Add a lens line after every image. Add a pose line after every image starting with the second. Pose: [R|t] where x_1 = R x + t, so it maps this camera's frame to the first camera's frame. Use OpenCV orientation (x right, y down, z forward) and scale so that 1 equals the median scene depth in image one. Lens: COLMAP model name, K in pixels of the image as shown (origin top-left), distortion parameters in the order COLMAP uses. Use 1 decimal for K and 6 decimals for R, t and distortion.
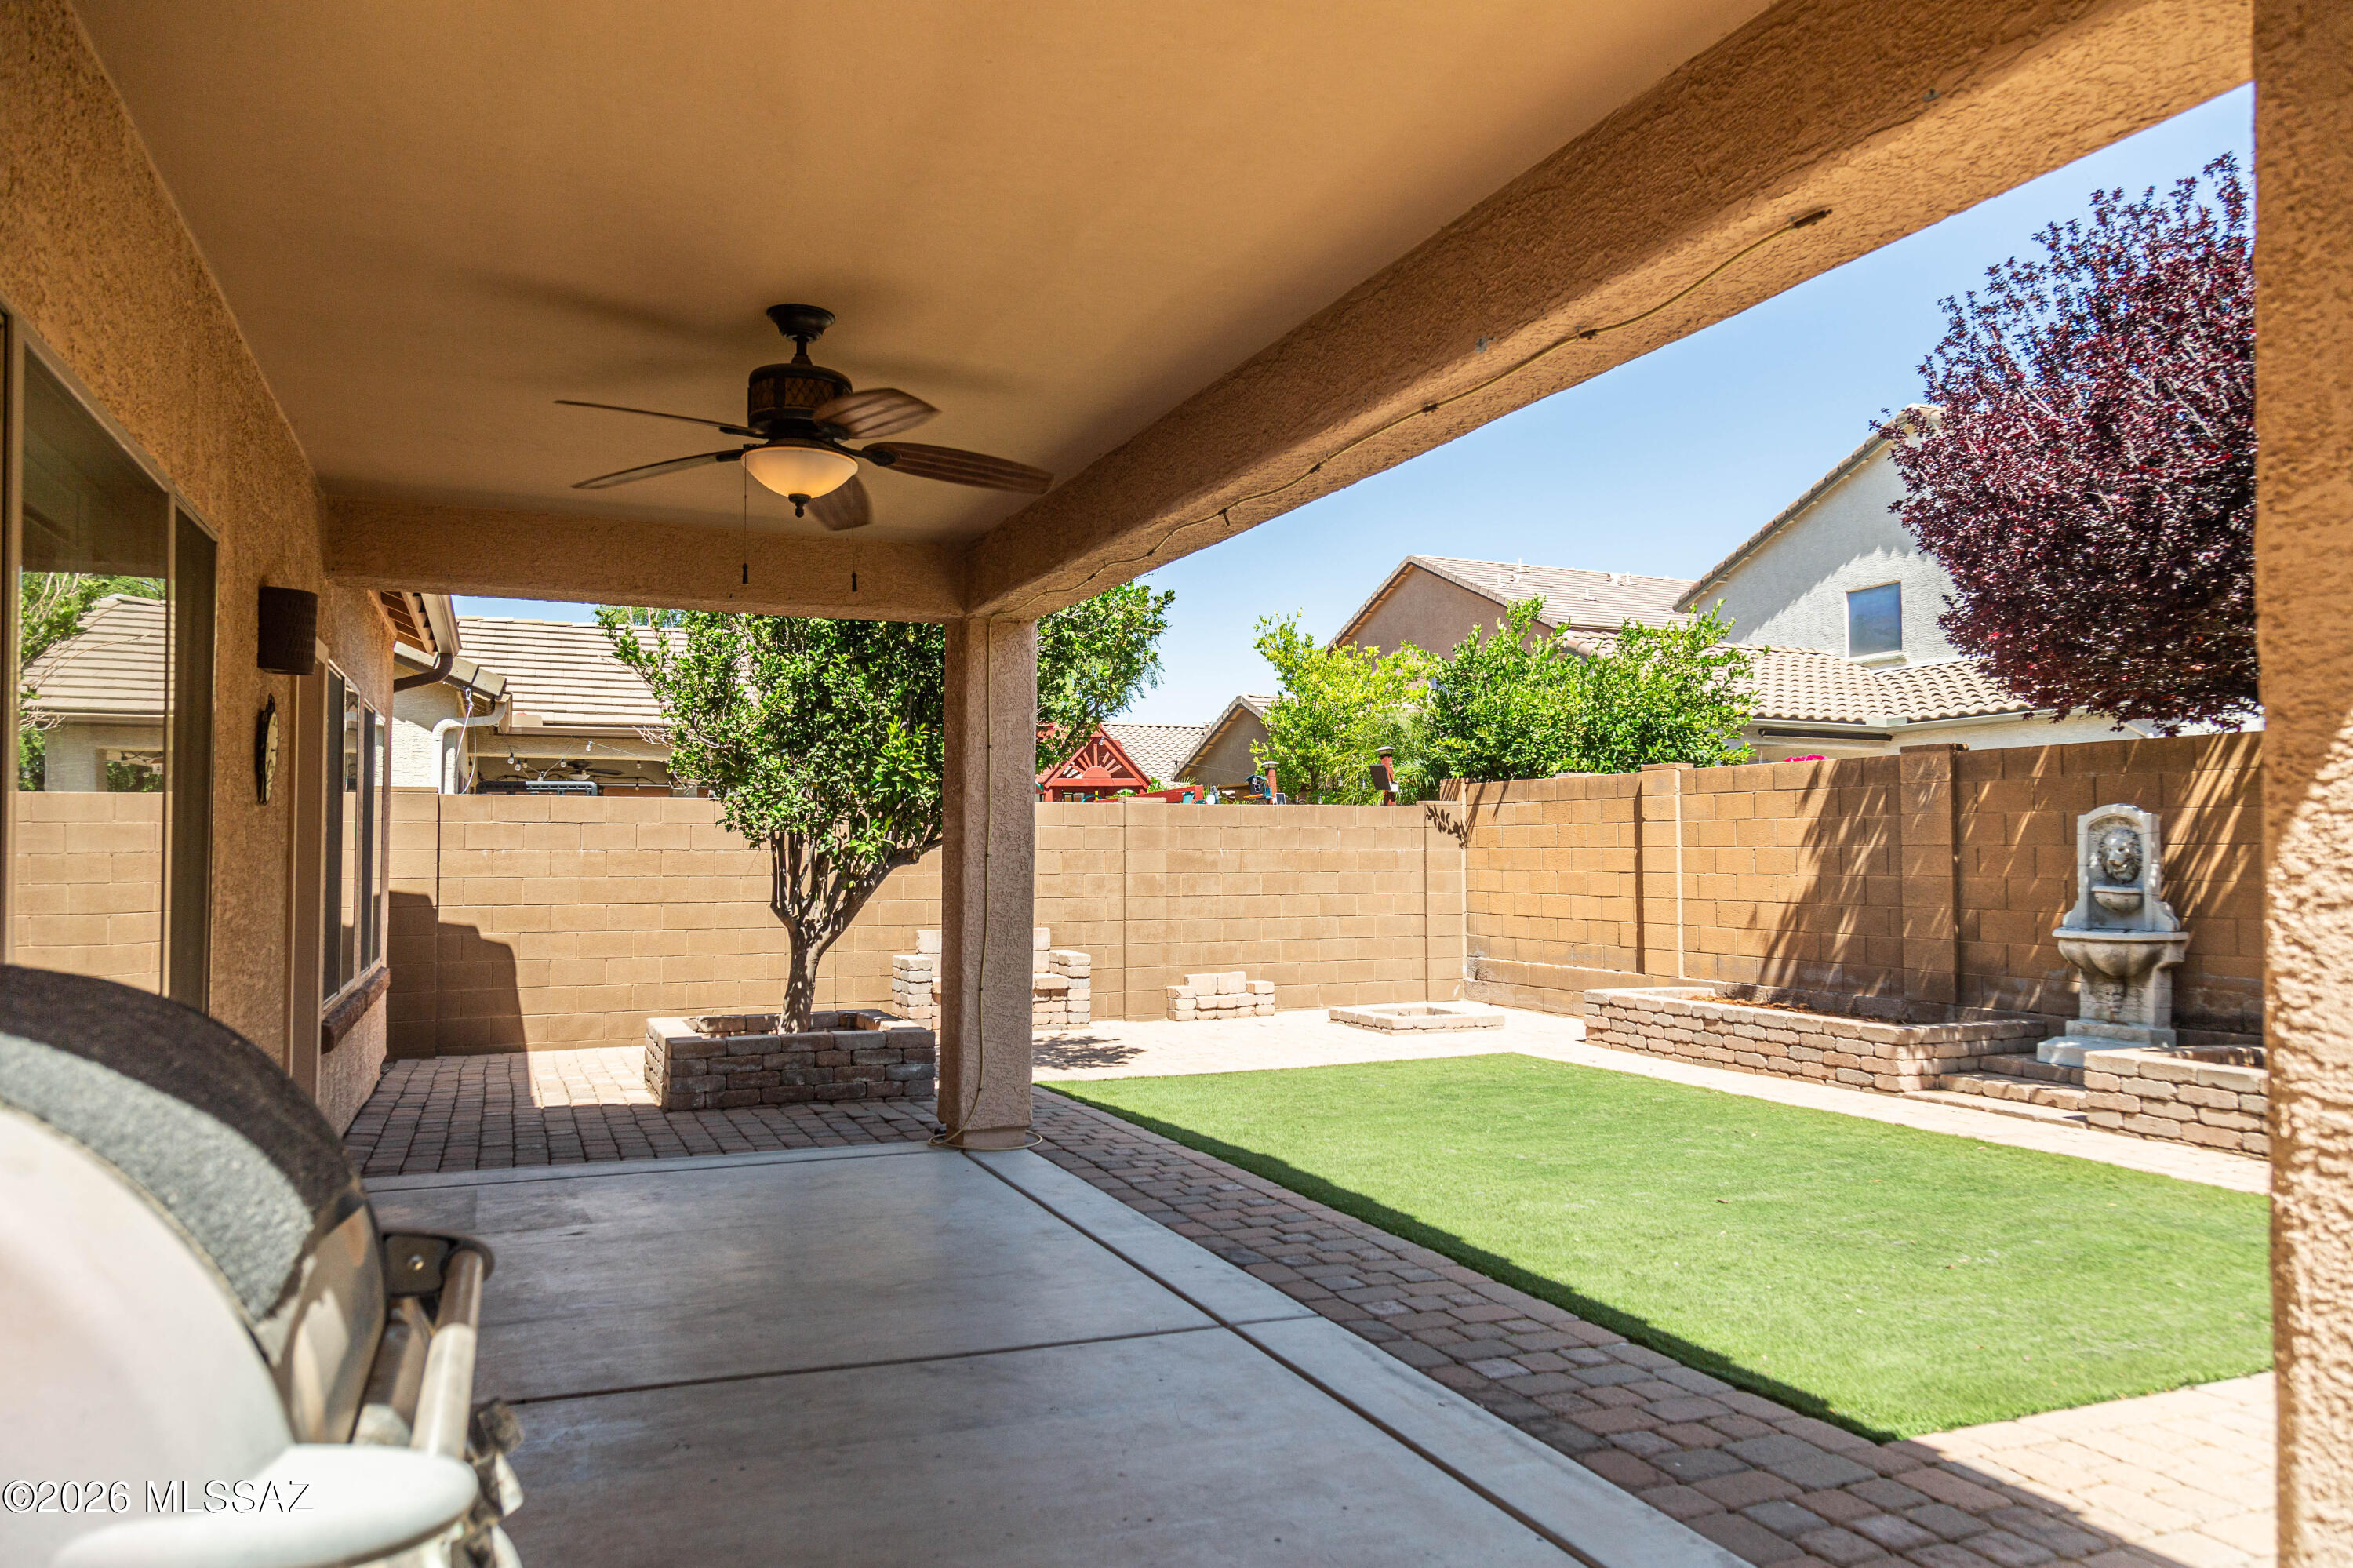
lens RADIAL K [[1553.3, 0, 1176.5], [0, 1553.3, 784.0], [0, 0, 1]] dist [0.004695, -0.001172]
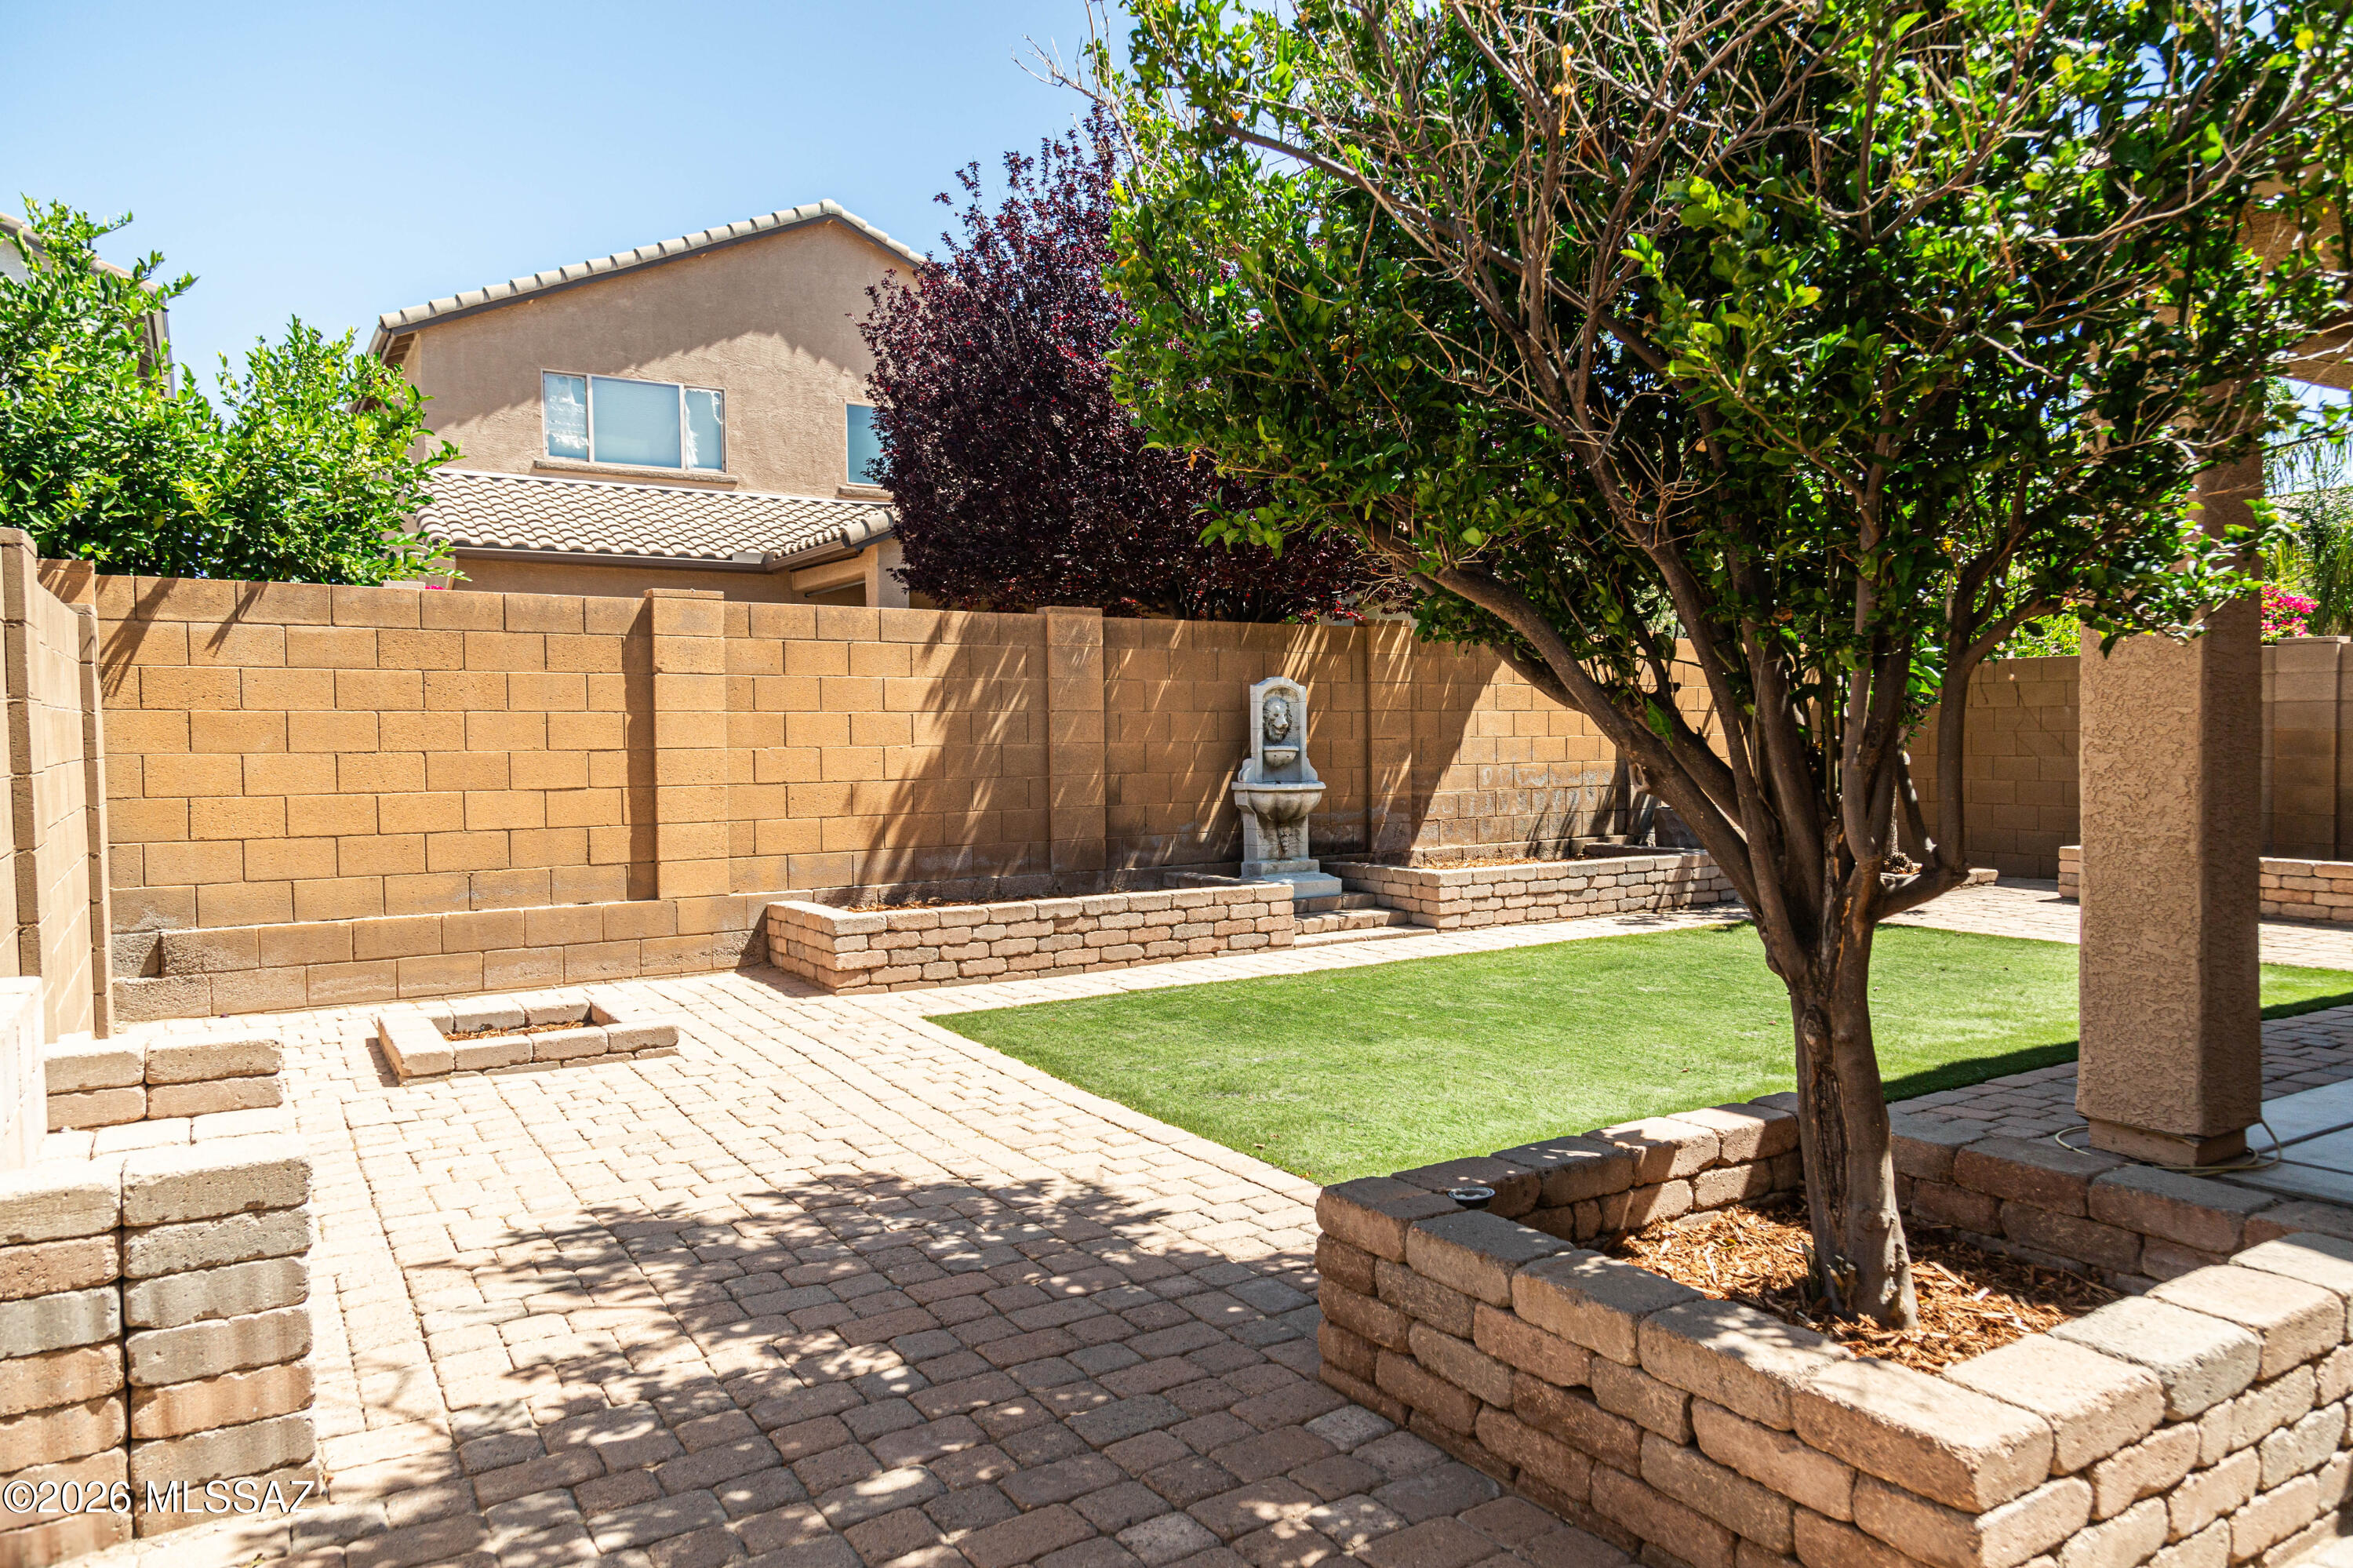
lens RADIAL K [[1553.3, 0, 1176.5], [0, 1553.3, 784.0], [0, 0, 1]] dist [0.004695, -0.001172]
pose [[-0.145650, -0.037750, 0.988616, -0.483901], [-0.038788, 0.998721, 0.032421, 0.051551], [-0.988575, -0.033624, -0.146929, 1.074806]]
